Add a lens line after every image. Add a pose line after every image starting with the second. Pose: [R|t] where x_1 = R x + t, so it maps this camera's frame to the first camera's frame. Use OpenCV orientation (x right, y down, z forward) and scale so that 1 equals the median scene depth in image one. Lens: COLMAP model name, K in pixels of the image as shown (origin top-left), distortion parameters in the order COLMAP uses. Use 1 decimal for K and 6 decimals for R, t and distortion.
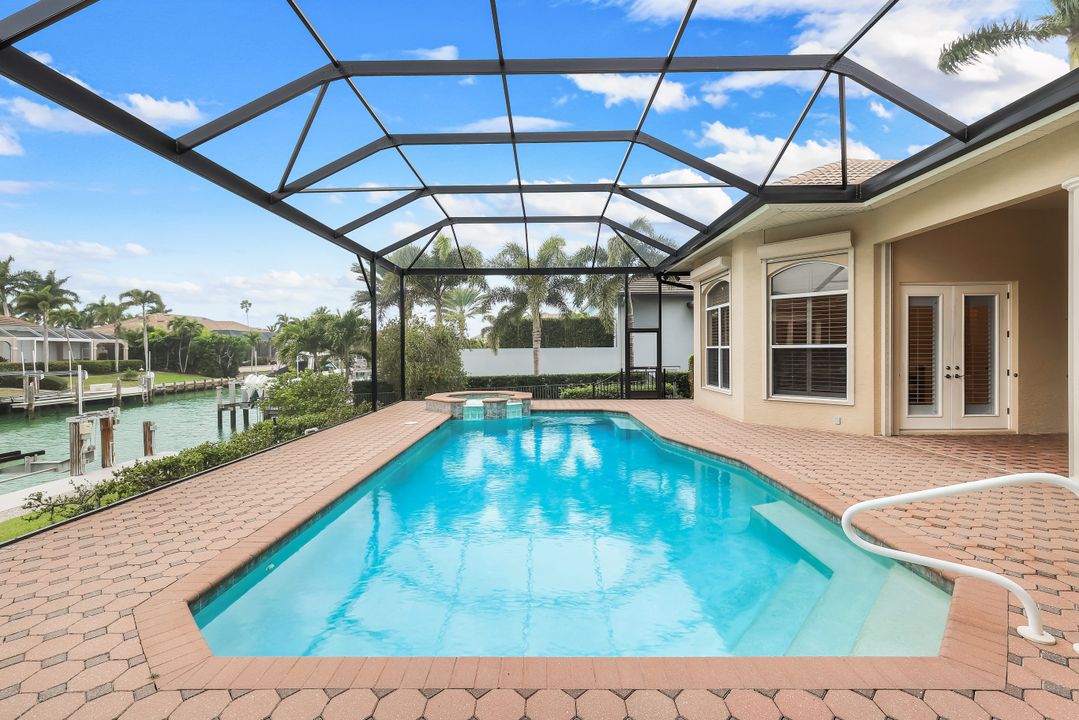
lens RADIAL K [[471.4, 0, 538.5], [0, 471.4, 357.0], [0, 0, 1]] dist [0.004436, -0.001805]
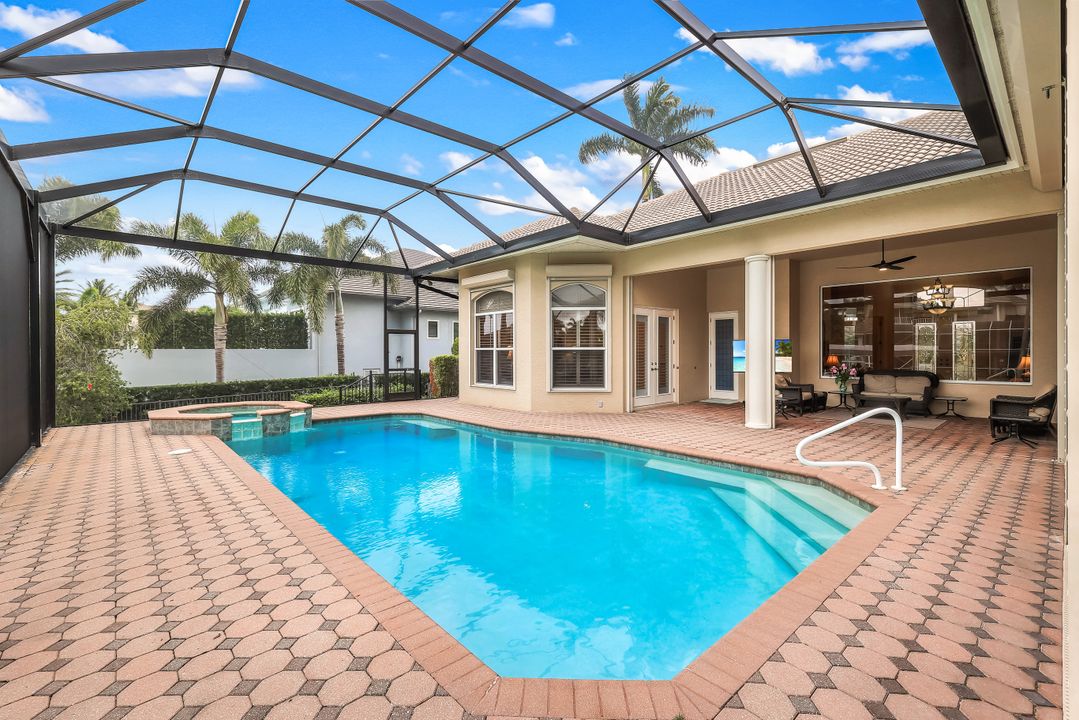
lens RADIAL K [[471.4, 0, 534.2], [0, 471.4, 354.1], [0, 0, 1]] dist [0.004436, -0.001805]
pose [[0.742135, 0.001933, 0.670248, -0.201555], [0.006780, 0.999923, -0.010390, 0.002530], [-0.670217, 0.012255, 0.742064, 0.067374]]
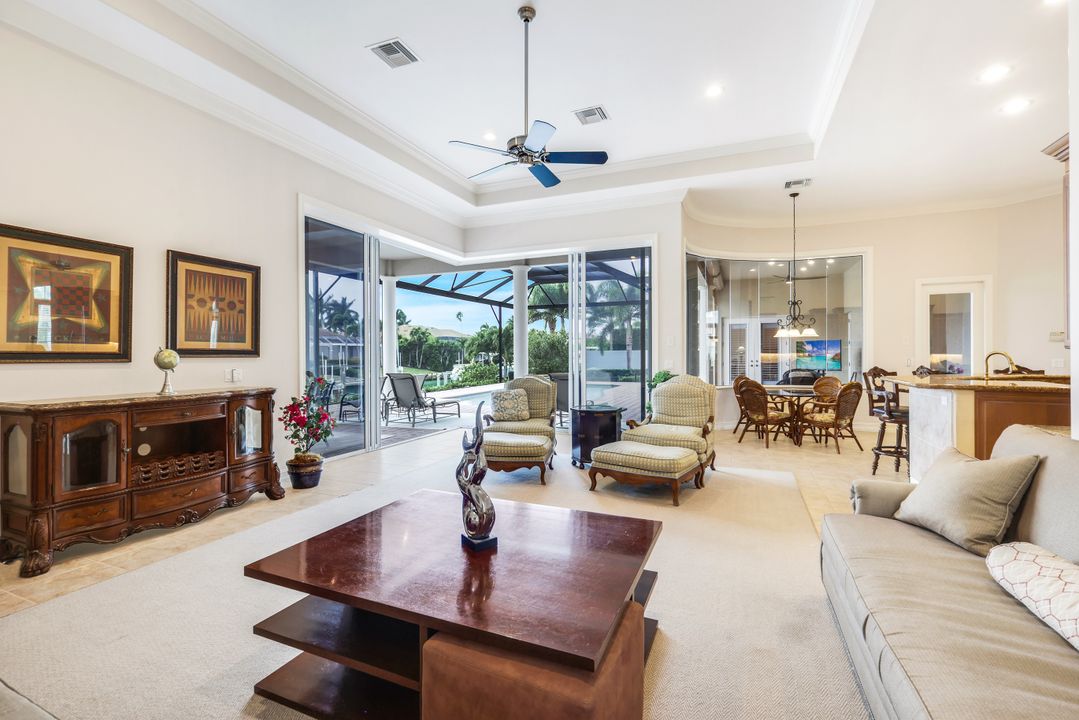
lens RADIAL K [[469.4, 0, 531.9], [0, 469.4, 350.7], [0, 0, 1]] dist [-0.002851, 0.000194]
pose [[0.918225, -0.002123, -0.396054, 0.387913], [-0.004258, 0.999875, -0.015232, 0.007433], [0.396037, 0.015673, 0.918101, -0.526949]]
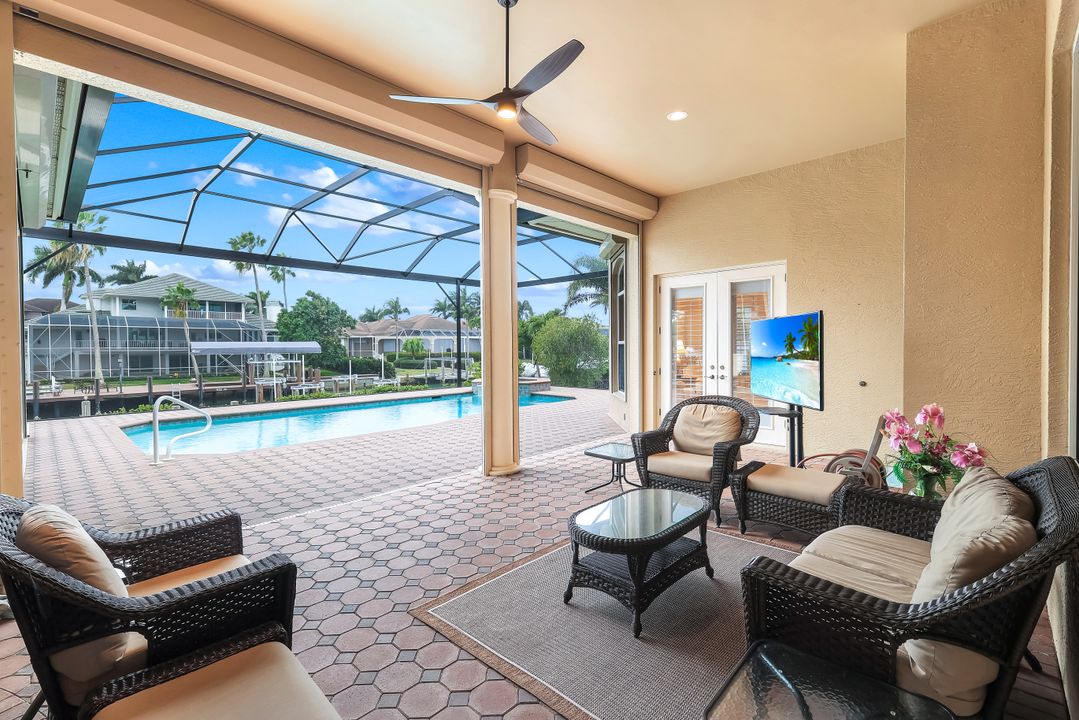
lens RADIAL K [[471.4, 0, 537.7], [0, 471.4, 352.8], [0, 0, 1]] dist [0.004436, -0.001805]
pose [[0.731113, 0.011514, -0.682160, 0.593681], [-0.008059, 0.999934, 0.008240, -0.003538], [0.682209, -0.000527, 0.731157, 0.072441]]
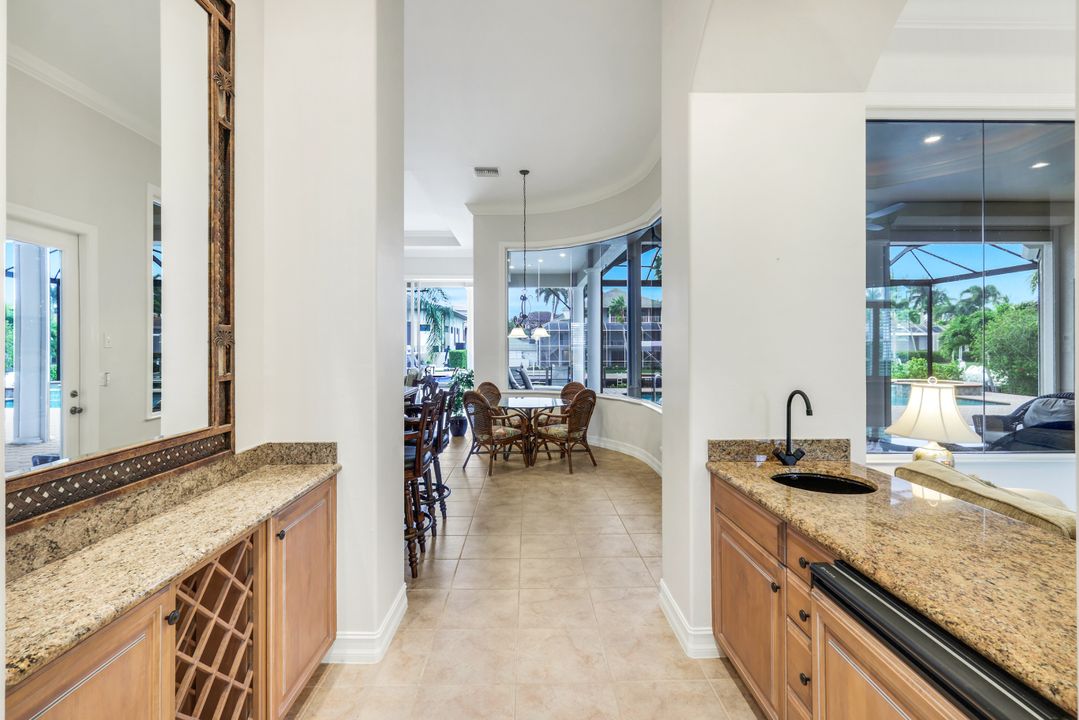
lens RADIAL K [[484.6, 0, 548.0], [0, 484.6, 348.5], [0, 0, 1]] dist [0.009904, 0.000169]
pose [[0.045017, 0.011532, -0.998920, 0.812738], [-0.010037, 0.999888, 0.011091, -0.008620], [0.998936, 0.009527, 0.045128, -0.044572]]
